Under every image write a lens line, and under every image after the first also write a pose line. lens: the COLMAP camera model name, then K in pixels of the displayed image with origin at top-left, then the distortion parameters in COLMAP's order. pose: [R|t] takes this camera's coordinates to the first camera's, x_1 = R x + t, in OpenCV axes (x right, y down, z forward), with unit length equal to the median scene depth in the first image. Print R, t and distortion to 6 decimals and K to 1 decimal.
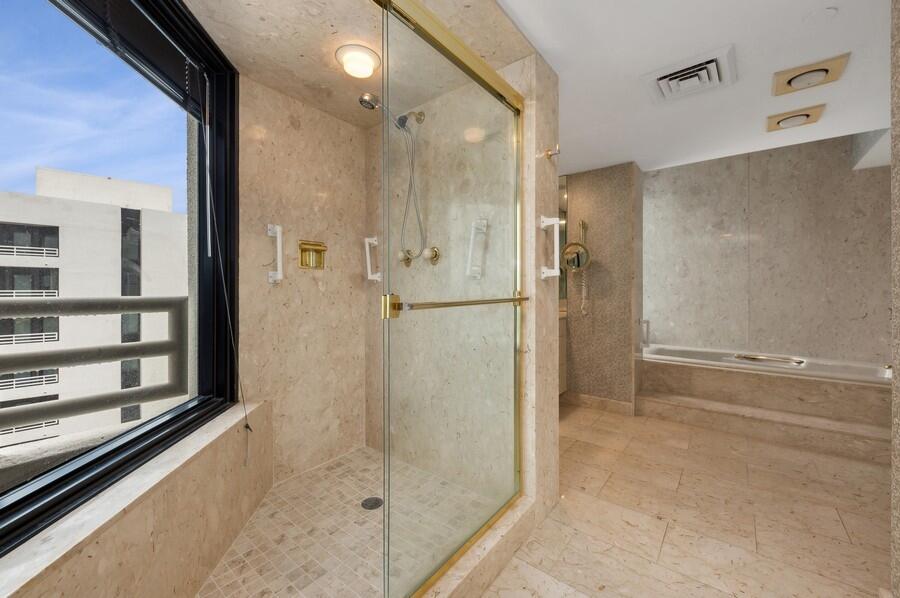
lens RADIAL K [[363.4, 0, 450.1], [0, 363.4, 295.4], [0, 0, 1]] dist [-0.003174, -0.000588]
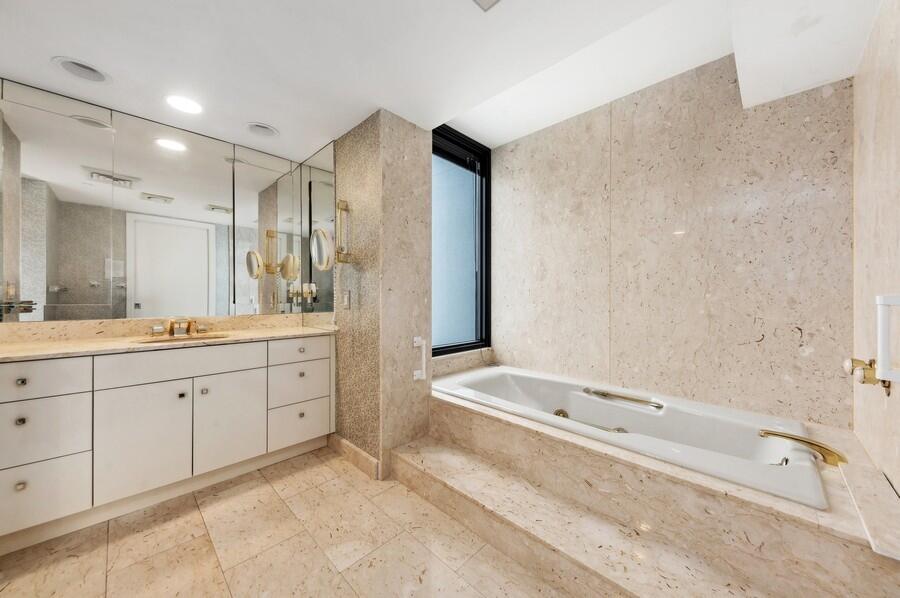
lens RADIAL K [[330.1, 0, 450.0], [0, 330.1, 301.4], [0, 0, 1]] dist [0.011804, -0.000276]
pose [[0.995159, 0.002837, -0.098238, 0.591537], [-0.002787, 0.999996, 0.000639, -0.006322], [0.098240, -0.000362, 0.995163, 0.327733]]
